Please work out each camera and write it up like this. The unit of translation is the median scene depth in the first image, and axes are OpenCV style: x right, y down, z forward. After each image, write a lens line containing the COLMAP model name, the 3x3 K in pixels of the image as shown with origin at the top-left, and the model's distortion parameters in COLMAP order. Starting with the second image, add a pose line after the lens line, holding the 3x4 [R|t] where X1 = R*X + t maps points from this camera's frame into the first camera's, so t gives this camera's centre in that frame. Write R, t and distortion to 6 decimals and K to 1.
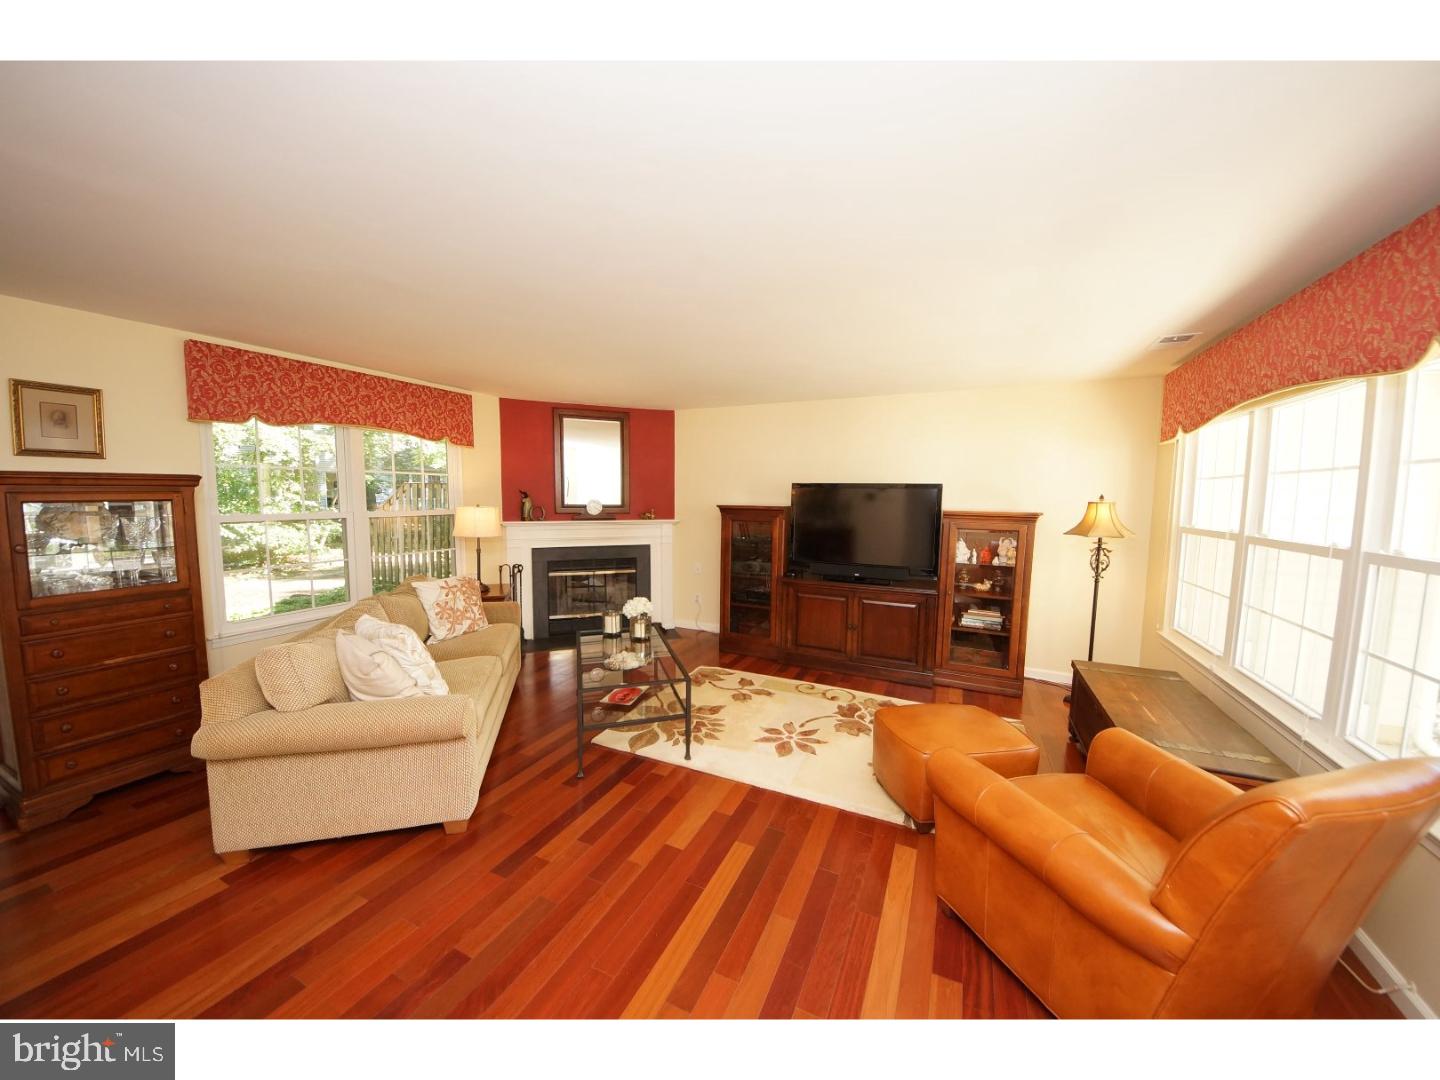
lens RADIAL K [[511.2, 0, 720.0], [0, 511.2, 540.0], [0, 0, 1]] dist [0.040398, -0.026794]
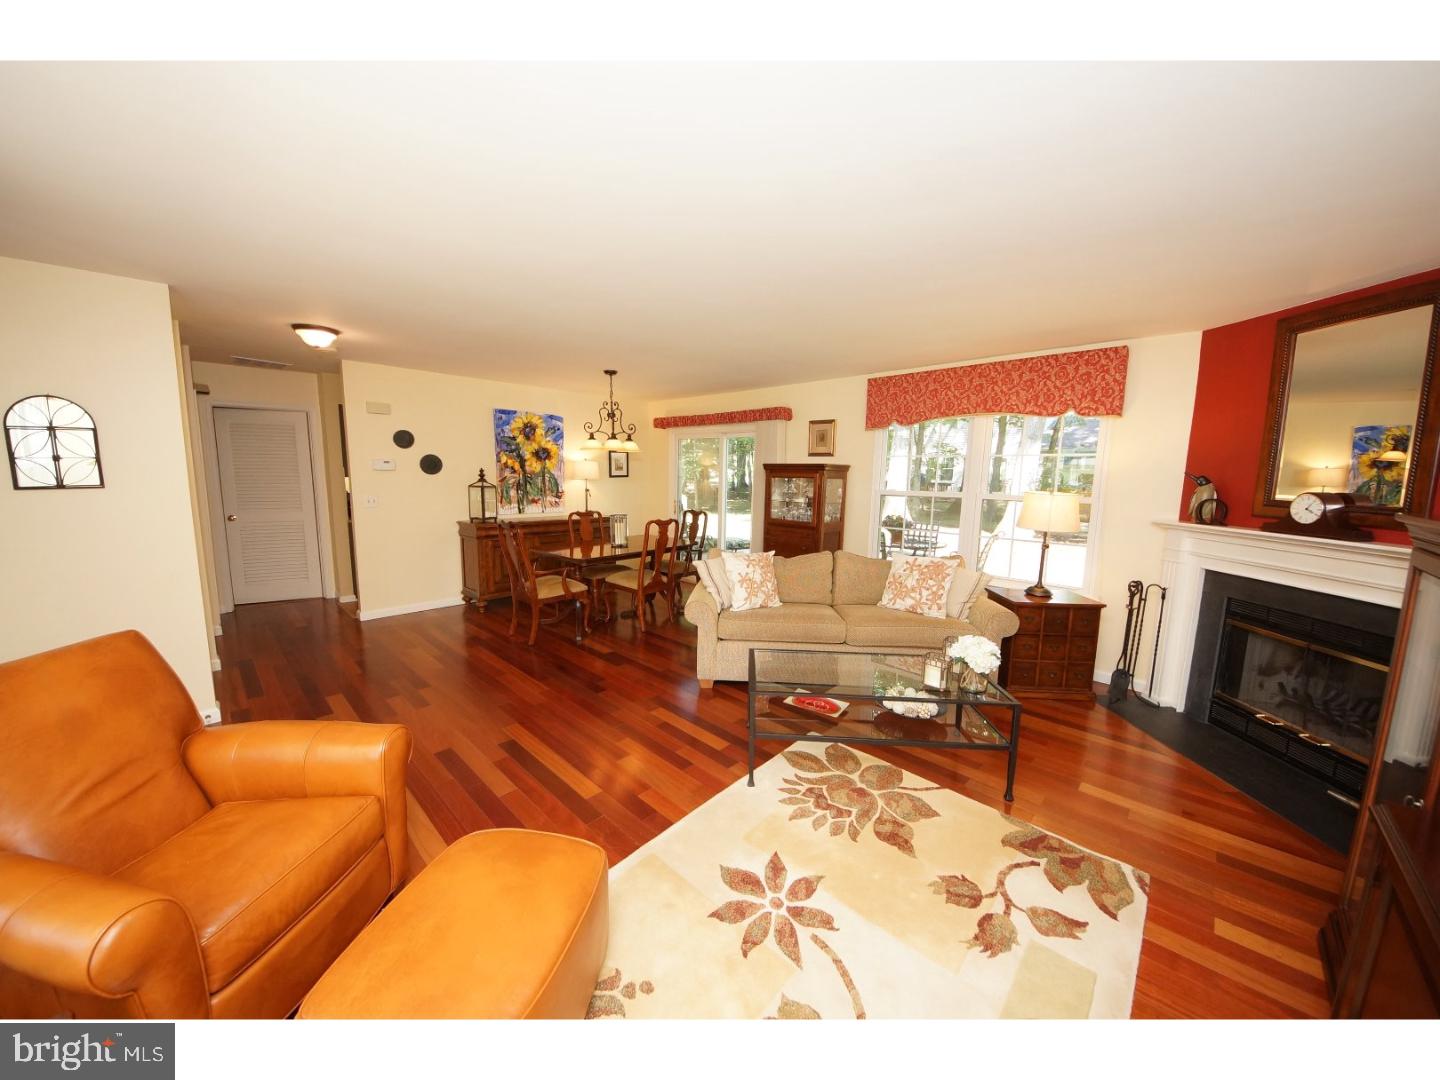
lens RADIAL K [[511.2, 0, 720.0], [0, 511.2, 540.0], [0, 0, 1]] dist [0.040398, -0.026794]
pose [[-0.325397, 0.107301, -0.939470, 0.555779], [-0.108366, 0.982763, 0.149779, -0.068739], [0.939348, 0.150544, -0.308160, 0.917006]]
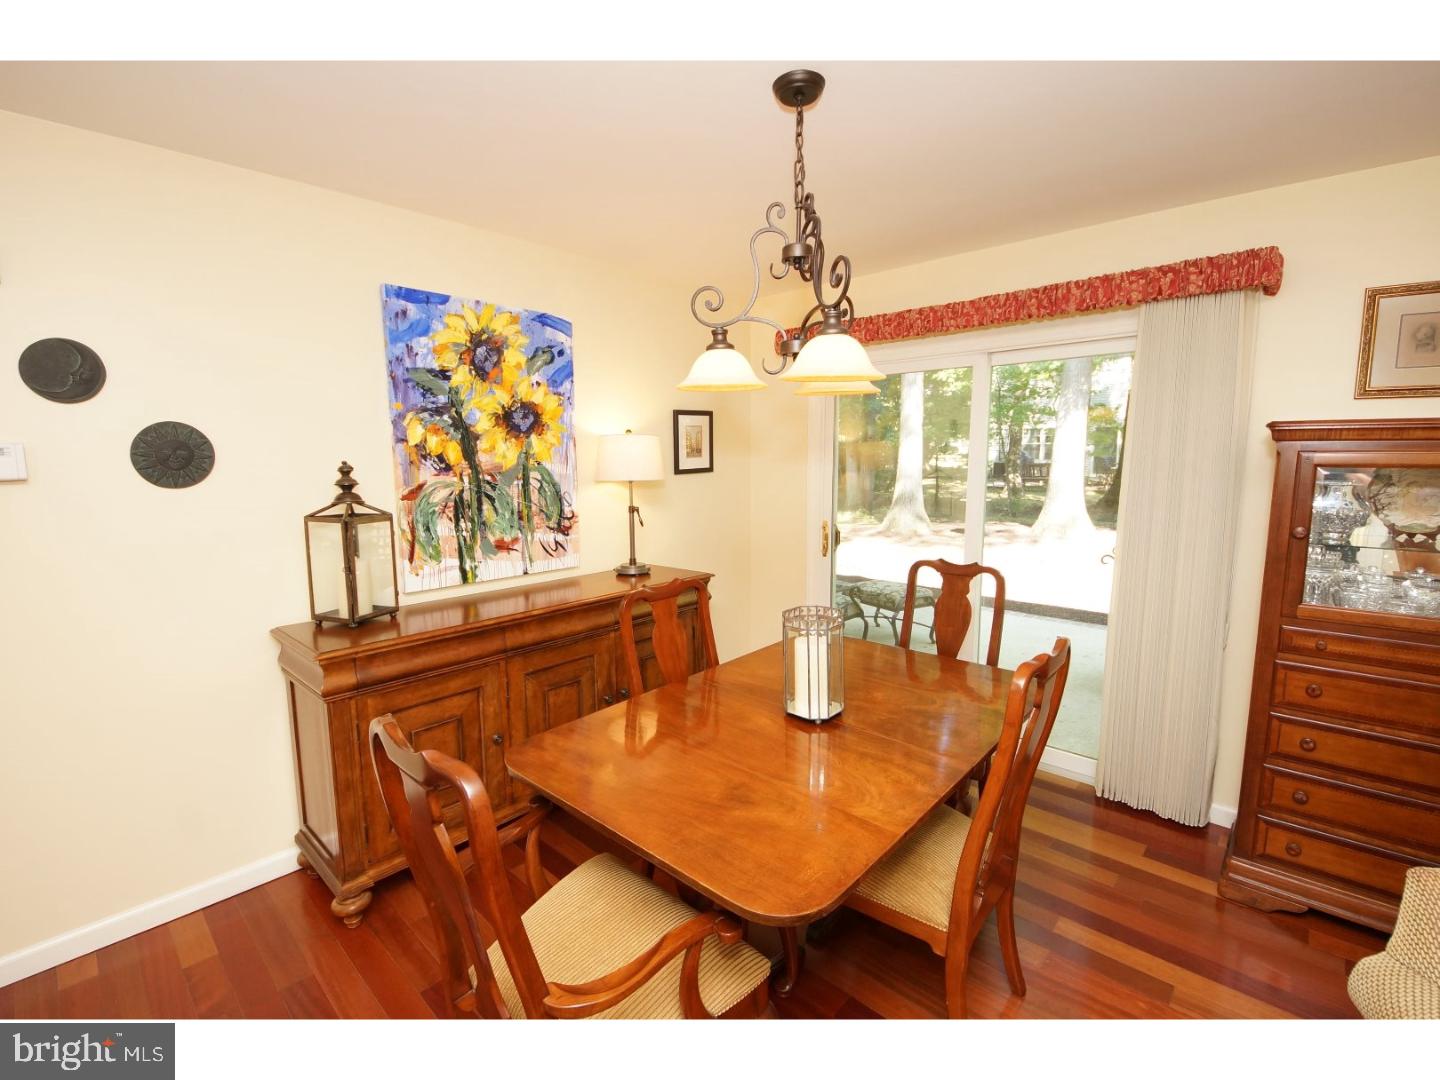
lens RADIAL K [[635.4, 0, 719.2], [0, 635.4, 535.0], [0, 0, 1]] dist [0.031686, -0.033886]
pose [[-0.305063, 0.107144, -0.946286, -0.172313], [-0.082486, 0.986944, 0.138339, -0.019079], [0.948753, 0.120258, -0.292242, 0.296931]]
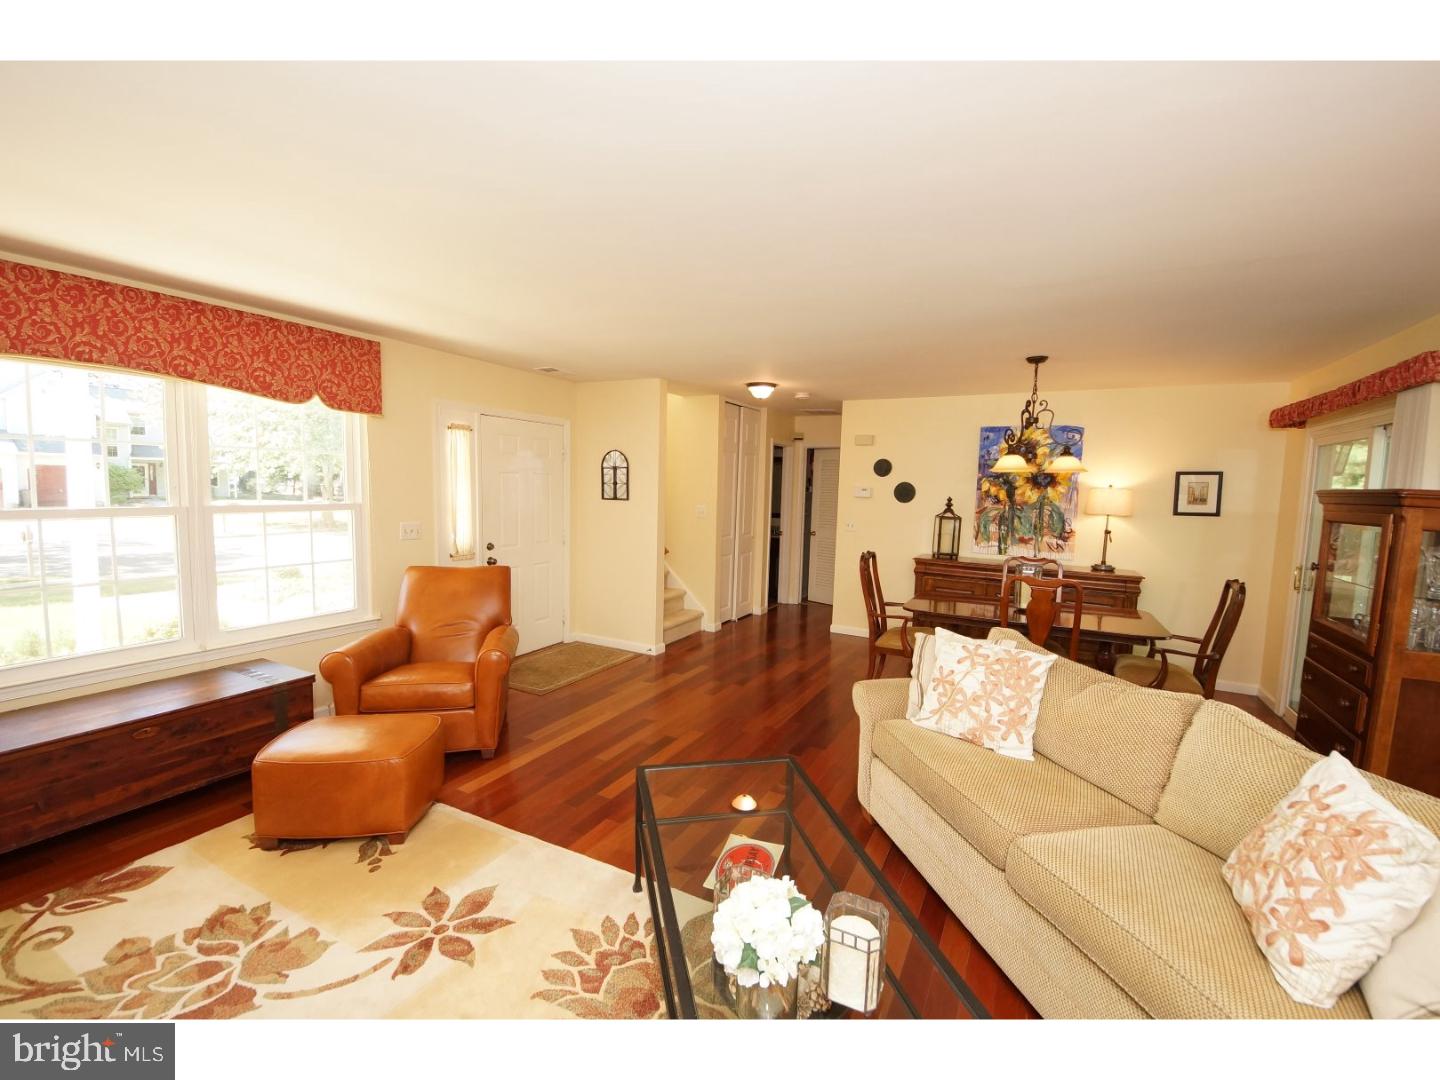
lens RADIAL K [[598.2, 0, 720.0], [0, 598.2, 540.0], [0, 0, 1]] dist [0.041318, -0.030191]
pose [[-0.997249, -0.049264, 0.055384, -0.149175], [-0.038270, 0.982092, 0.184475, -0.126062], [-0.063480, 0.181848, -0.981276, 1.329433]]
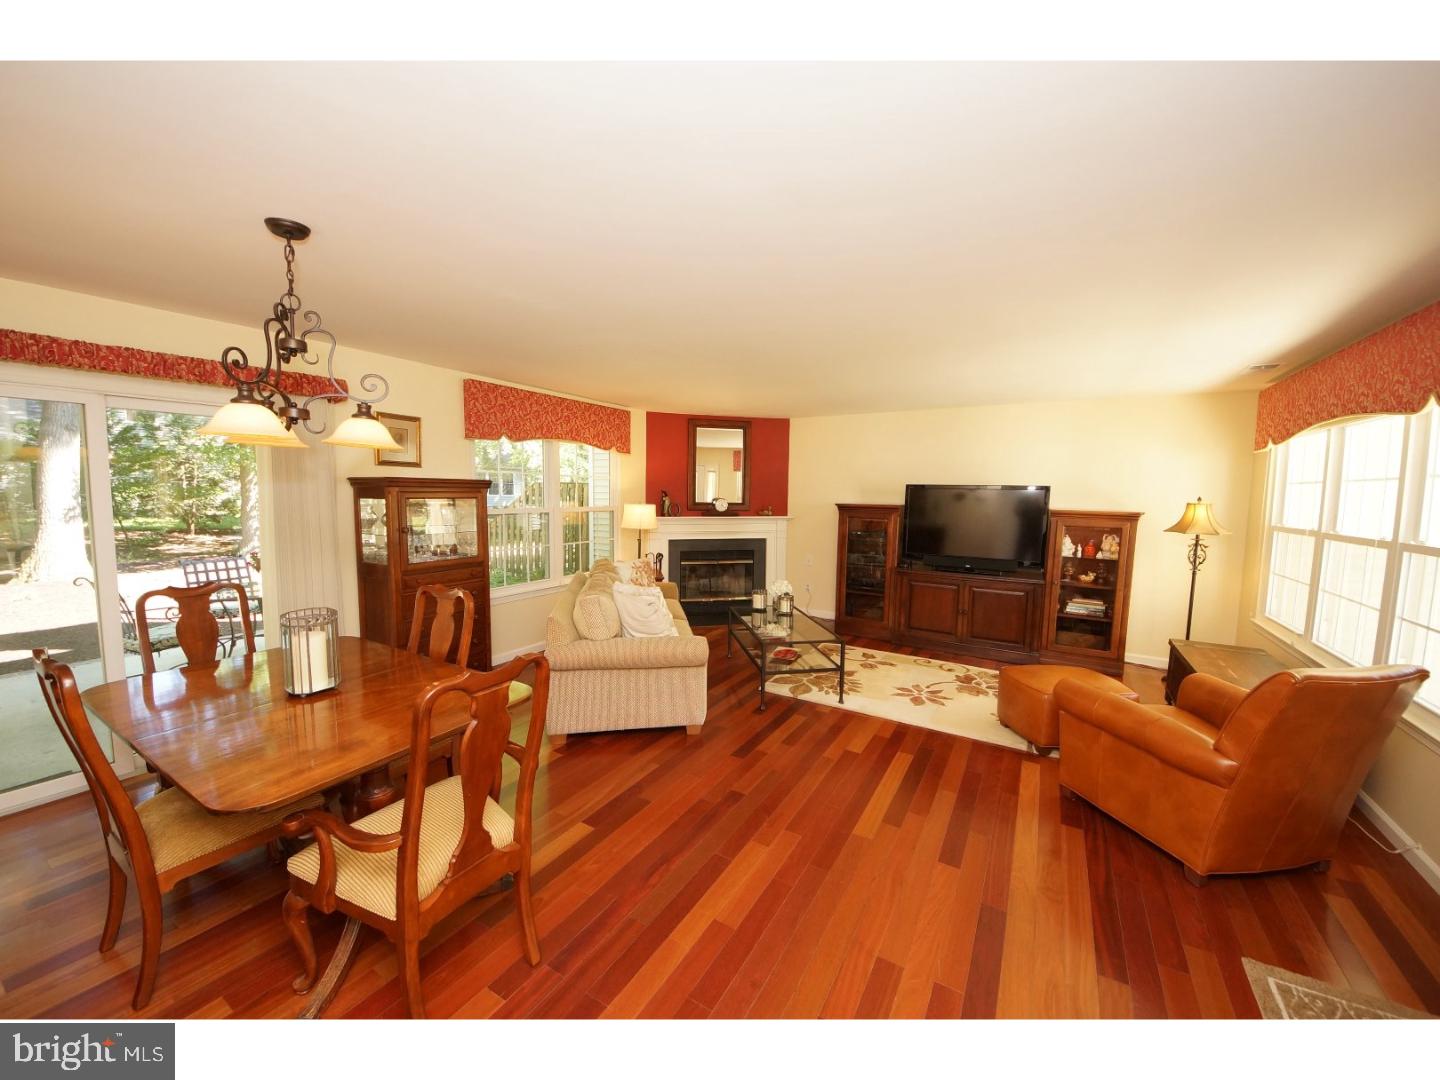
lens RADIAL K [[542.1, 0, 716.0], [0, 542.1, 537.7], [0, 0, 1]] dist [0.029816, -0.023697]
pose [[0.994421, 0.013203, -0.104650, -0.187044], [-0.013667, 0.999900, -0.003714, 0.020363], [0.104591, 0.005124, 0.994502, -0.295640]]
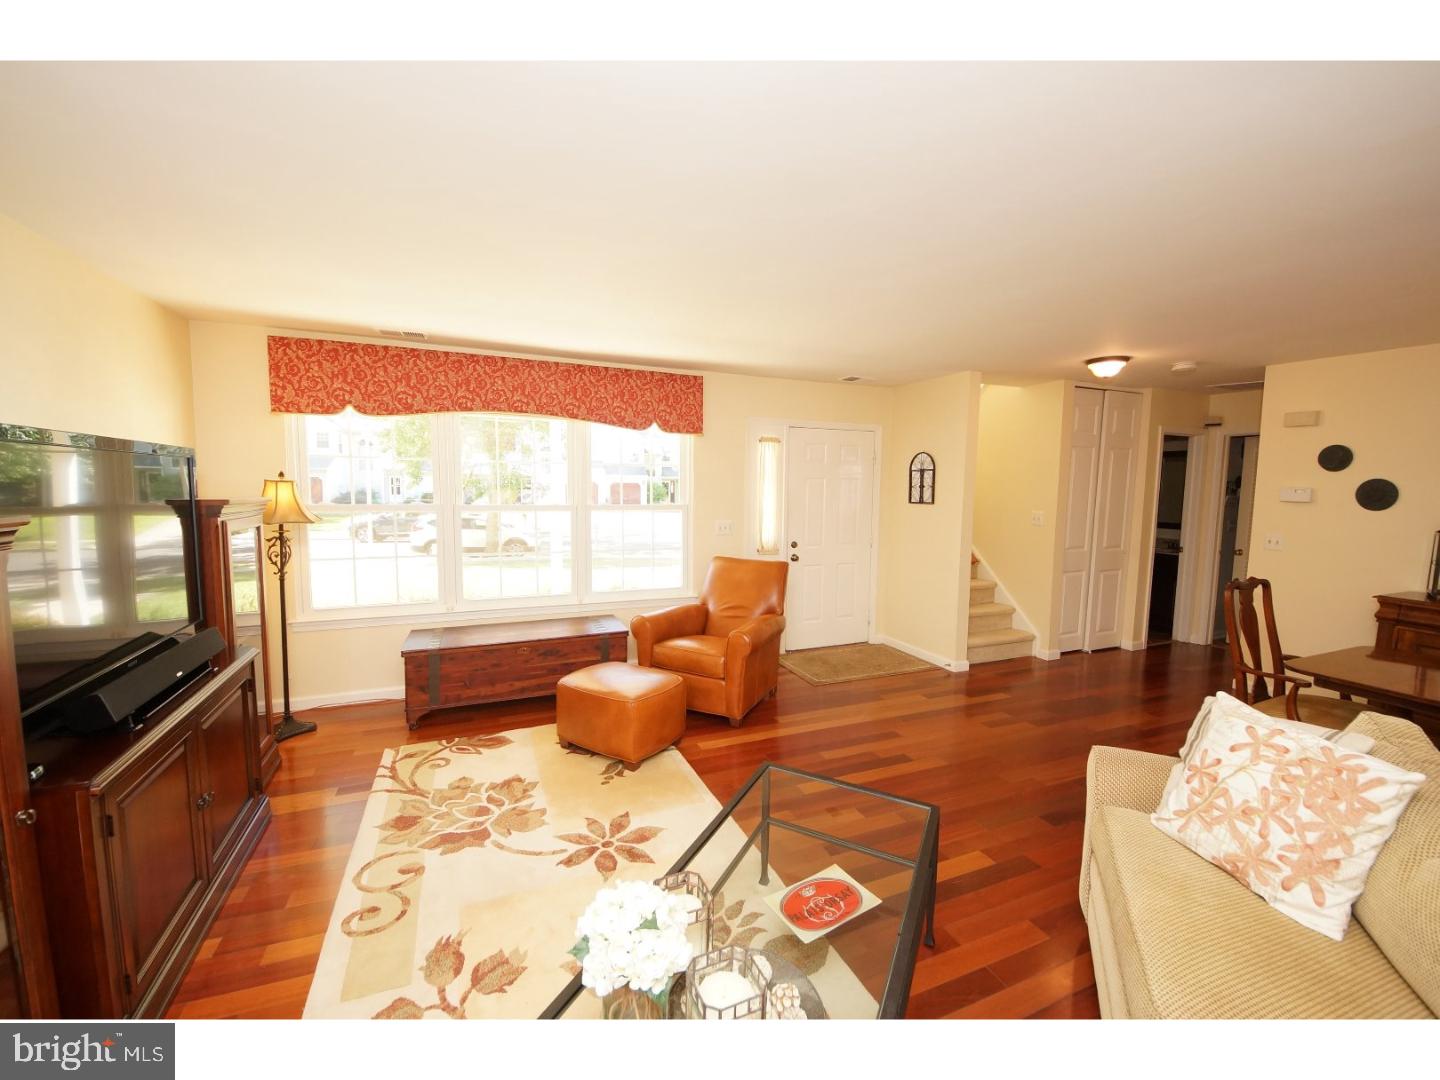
lens RADIAL K [[573.3, 0, 727.6], [0, 573.3, 535.7], [0, 0, 1]] dist [0.047067, -0.031321]
pose [[-0.740560, -0.086245, 0.666433, -0.386809], [0.035724, 0.985275, 0.167205, -0.112124], [-0.671040, 0.147633, -0.726574, 1.200075]]
